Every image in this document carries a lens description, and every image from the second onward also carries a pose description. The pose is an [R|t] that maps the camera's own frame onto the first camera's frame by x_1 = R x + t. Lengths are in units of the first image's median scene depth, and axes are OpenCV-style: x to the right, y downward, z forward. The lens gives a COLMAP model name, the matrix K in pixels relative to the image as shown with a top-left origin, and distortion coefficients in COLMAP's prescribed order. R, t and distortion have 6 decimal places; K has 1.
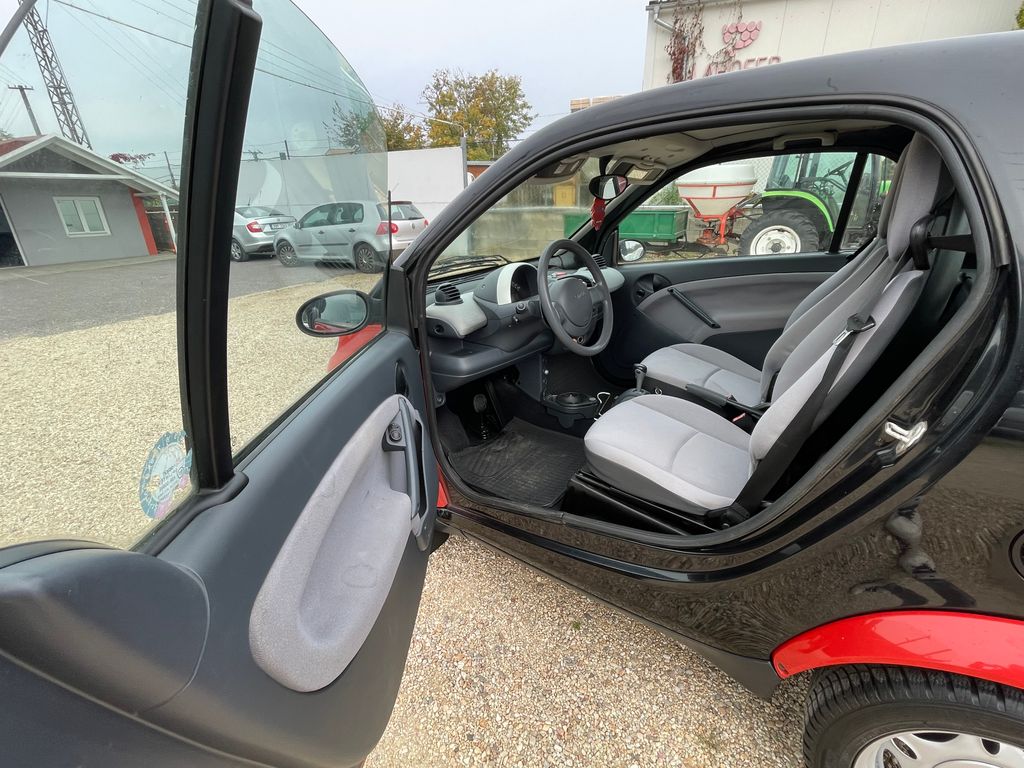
lens RADIAL K [[464.3, 0, 512.0], [0, 464.3, 384.0], [0, 0, 1]] dist [0.000217, 0.000504]
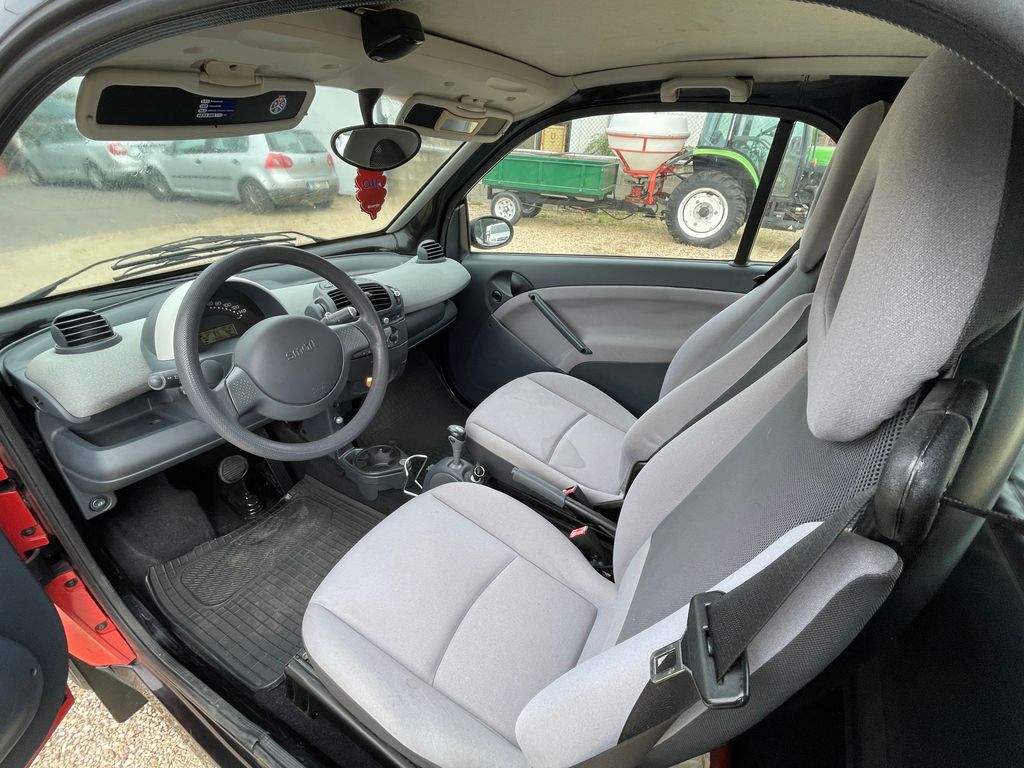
lens RADIAL K [[464.3, 0, 512.0], [0, 464.3, 384.0], [0, 0, 1]] dist [0.000217, 0.000504]
pose [[0.991859, 0.004727, 0.127253, 0.206948], [-0.018881, 0.993725, 0.110247, -0.137690], [-0.125934, -0.111752, 0.985724, 0.261992]]
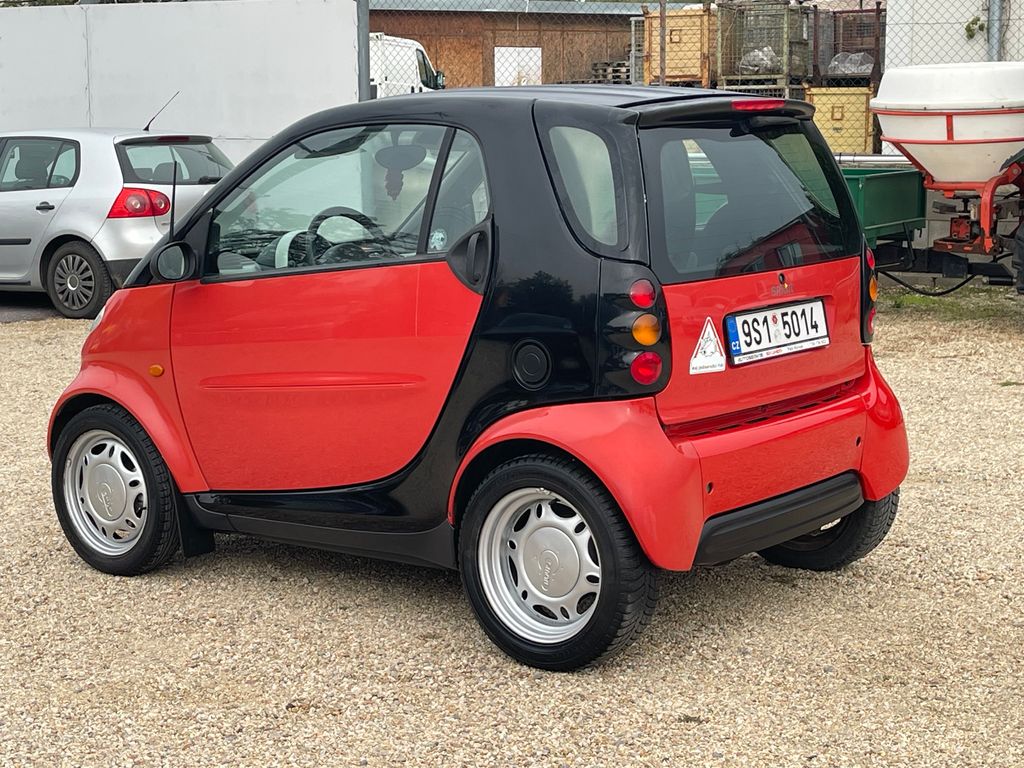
lens RADIAL K [[1948.8, 0, 512.0], [0, 1948.8, 384.0], [0, 0, 1]] dist [0.186643, -0.012893]
pose [[0.998499, 0.020231, -0.050895, 0.482530], [-0.031733, 0.971104, -0.236536, 0.726310], [0.044639, 0.237796, 0.970289, -2.072346]]
